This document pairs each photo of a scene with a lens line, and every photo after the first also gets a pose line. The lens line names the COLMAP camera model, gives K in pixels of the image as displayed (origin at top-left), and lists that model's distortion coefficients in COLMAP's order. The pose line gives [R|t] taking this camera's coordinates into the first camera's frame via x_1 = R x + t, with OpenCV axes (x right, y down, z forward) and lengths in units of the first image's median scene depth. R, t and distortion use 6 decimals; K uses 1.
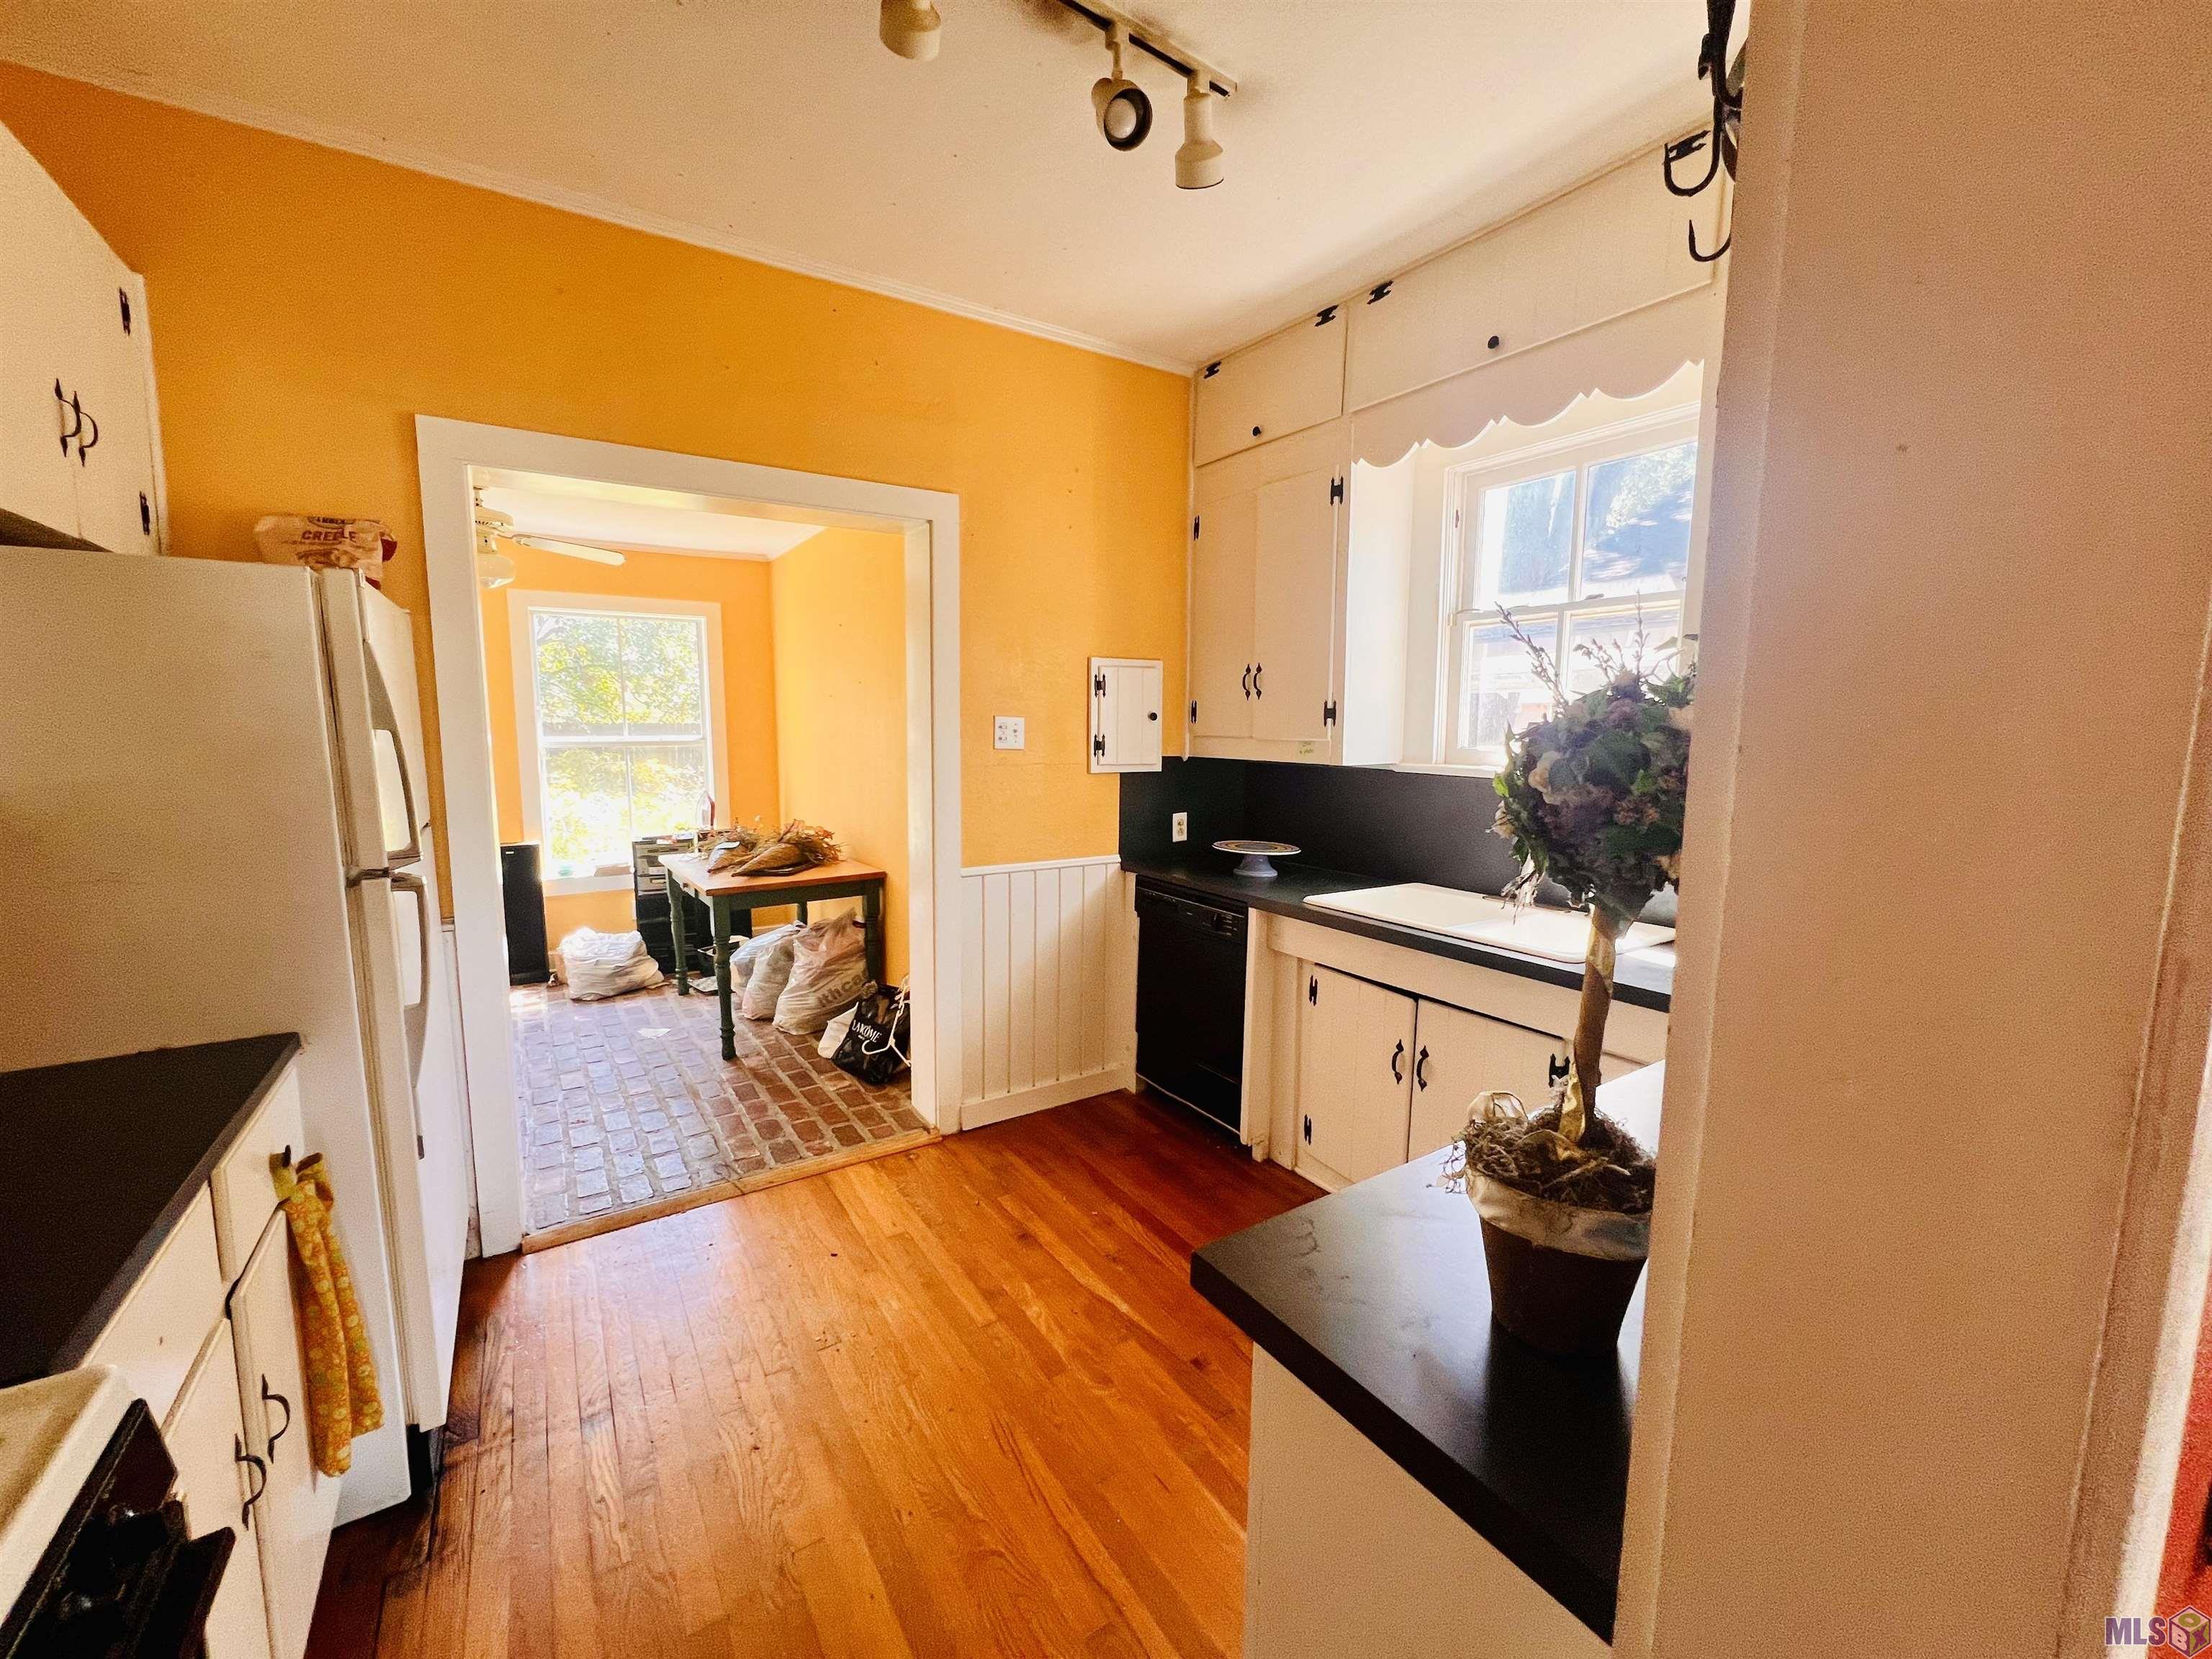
lens RADIAL K [[886.0, 0, 1106.6], [0, 886.0, 828.0], [0, 0, 1]] dist [0.002210, 0.000209]
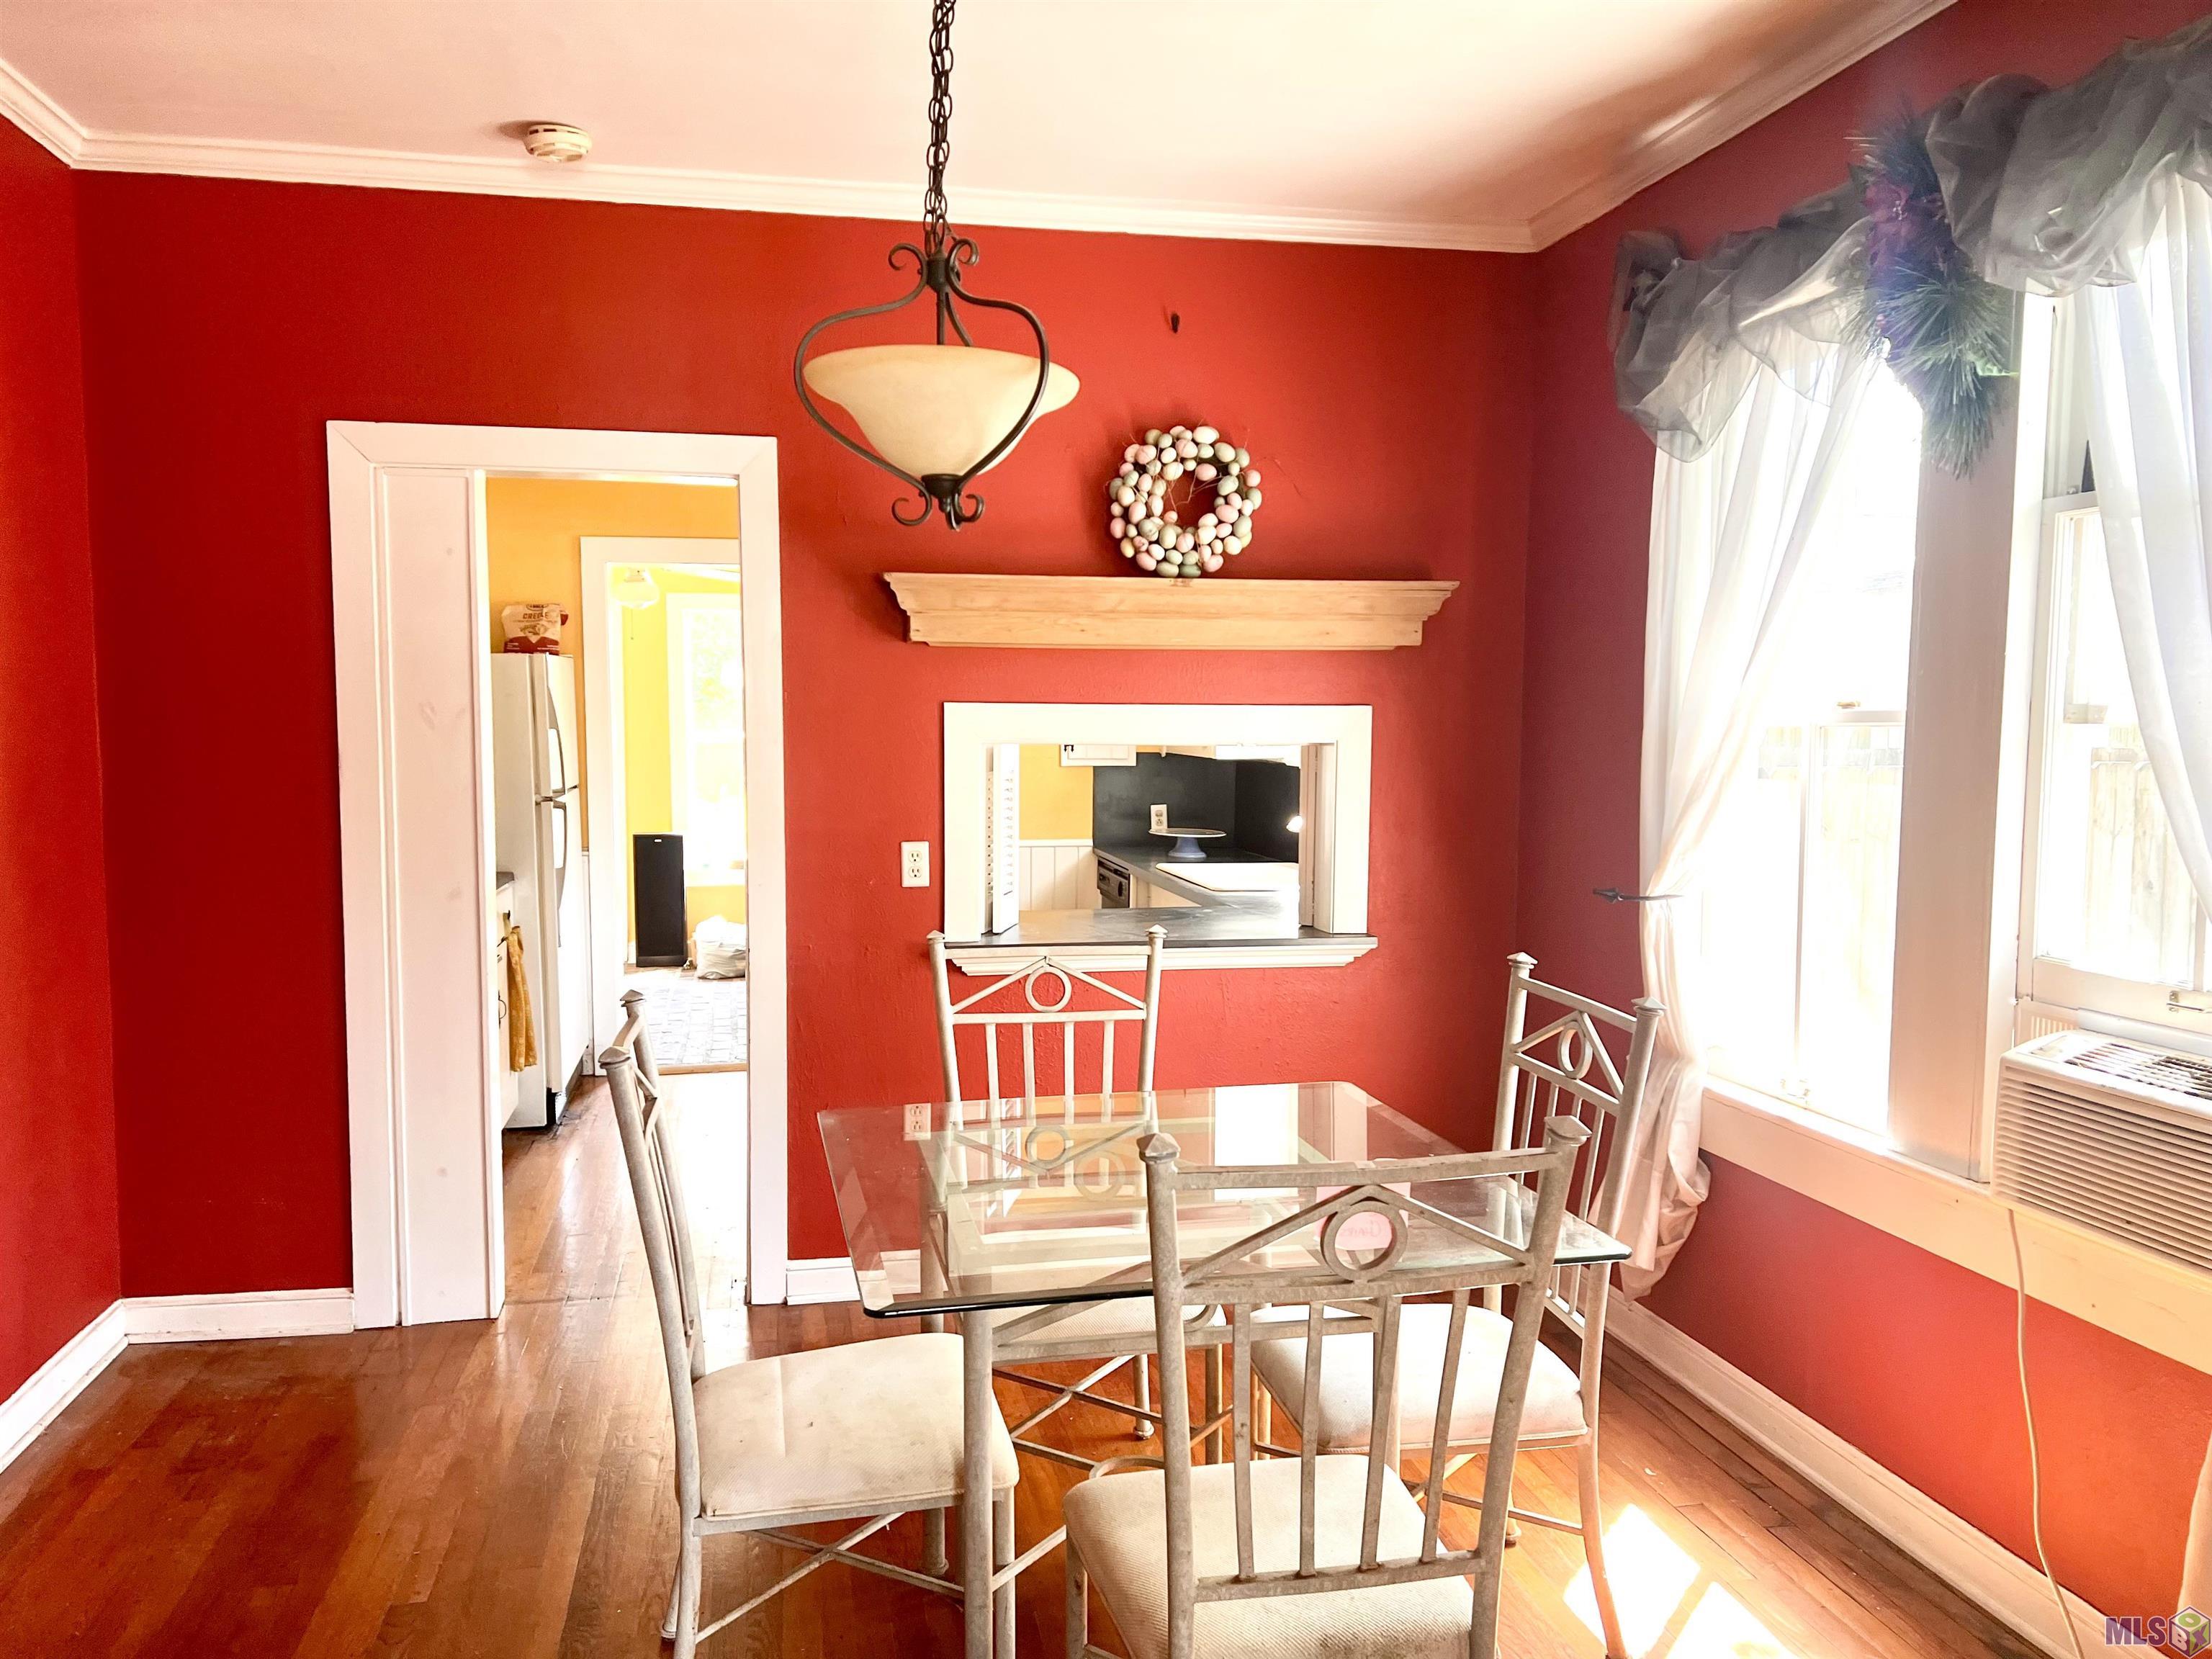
lens RADIAL K [[1660.7, 0, 1107.7], [0, 1660.7, 859.5], [0, 0, 1]] dist [0.061655, -0.016427]
pose [[0.929657, 0.034213, -0.366833, 1.059085], [-0.043076, 0.998944, -0.016000, 0.116475], [0.365899, 0.030676, 0.930149, -1.243450]]
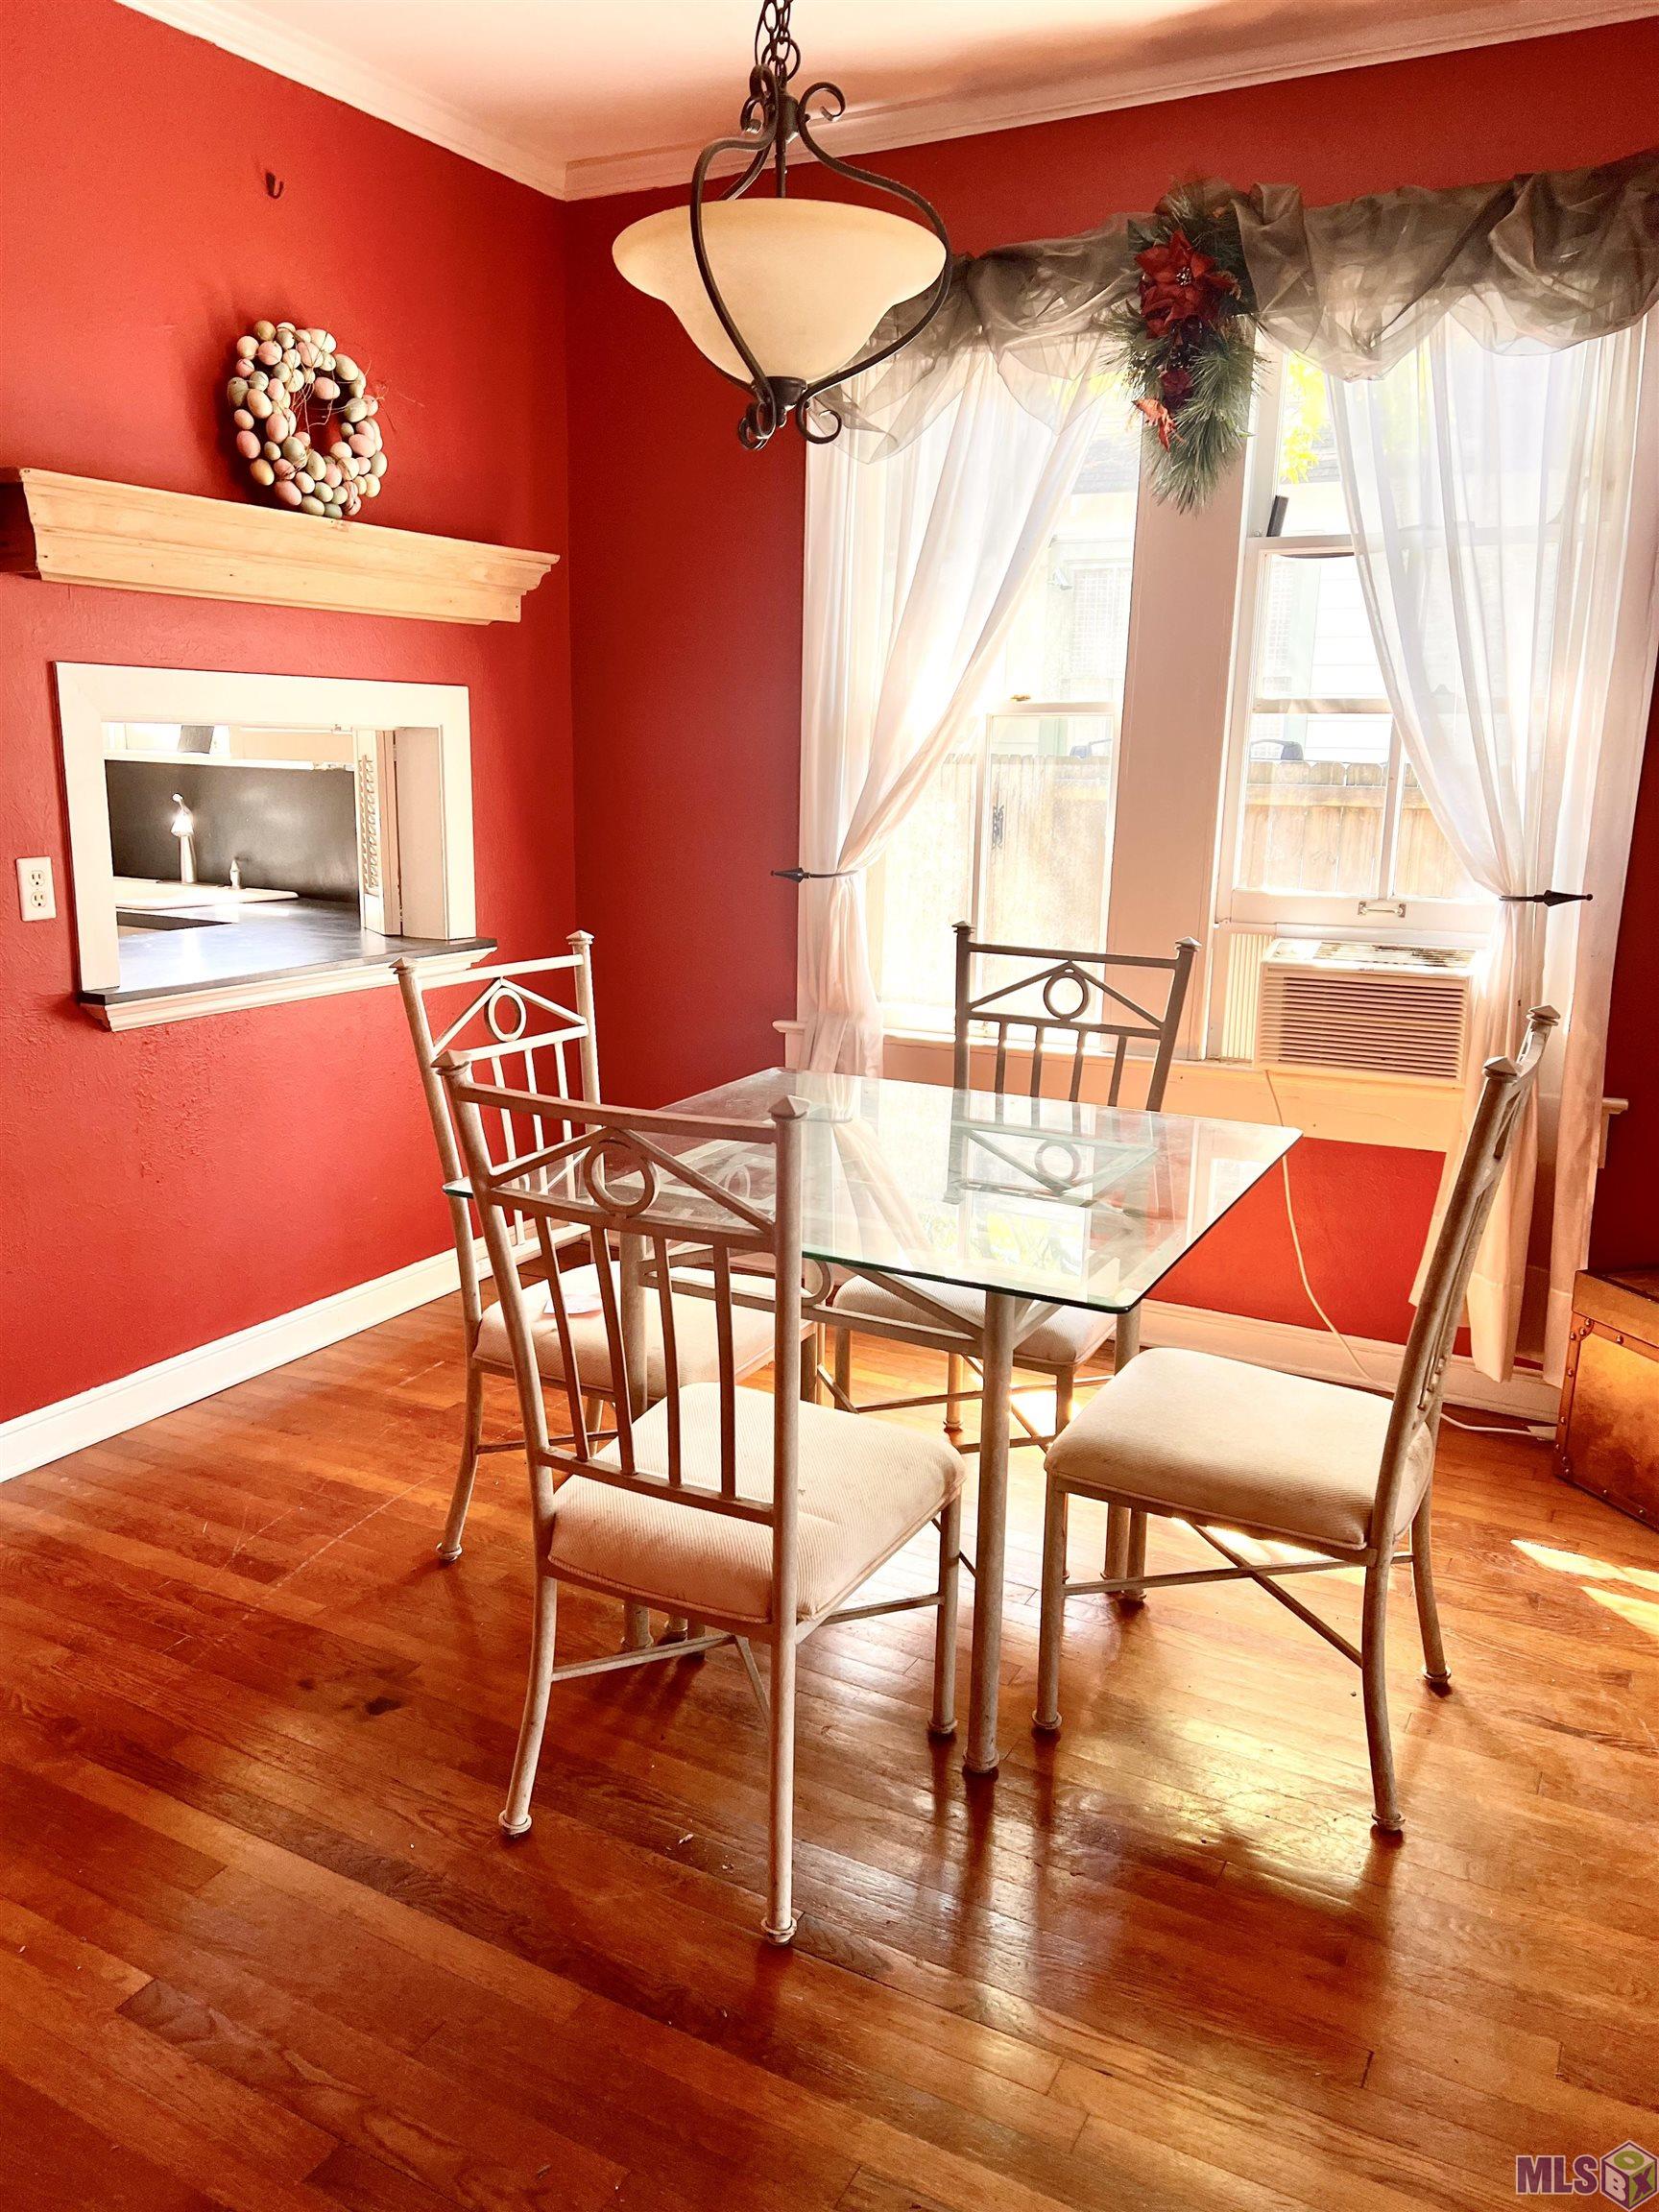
lens RADIAL K [[1660.7, 0, 826.3], [0, 1660.7, 1060.4], [0, 0, 1]] dist [0.061655, -0.016427]
pose [[0.879840, -0.079135, 0.468636, 0.224285], [0.038651, 0.994688, 0.095400, 0.131838], [-0.473696, -0.065823, 0.878225, -1.121610]]
